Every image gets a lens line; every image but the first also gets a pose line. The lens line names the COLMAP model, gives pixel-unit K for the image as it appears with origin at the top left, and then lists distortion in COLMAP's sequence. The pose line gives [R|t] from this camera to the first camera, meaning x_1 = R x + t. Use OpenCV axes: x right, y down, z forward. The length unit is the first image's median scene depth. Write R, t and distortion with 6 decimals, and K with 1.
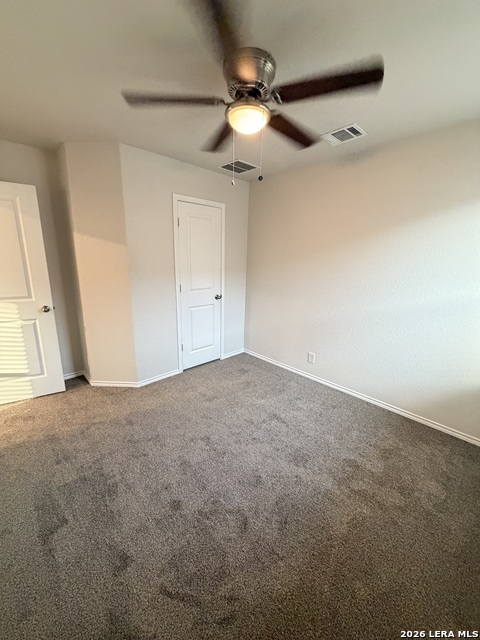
lens RADIAL K [[254.5, 0, 240.7], [0, 254.5, 318.3], [0, 0, 1]] dist [-0.000382, -0.000329]
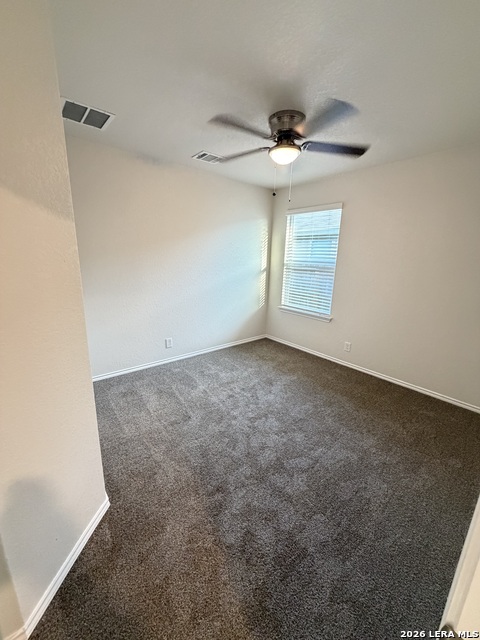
lens RADIAL K [[254.5, 0, 240.7], [0, 254.5, 318.3], [0, 0, 1]] dist [-0.000382, -0.000329]
pose [[0.057436, -0.255422, 0.965122, -0.881020], [0.208842, 0.948404, 0.238569, -0.167955], [-0.976261, 0.187855, 0.107816, 0.697327]]
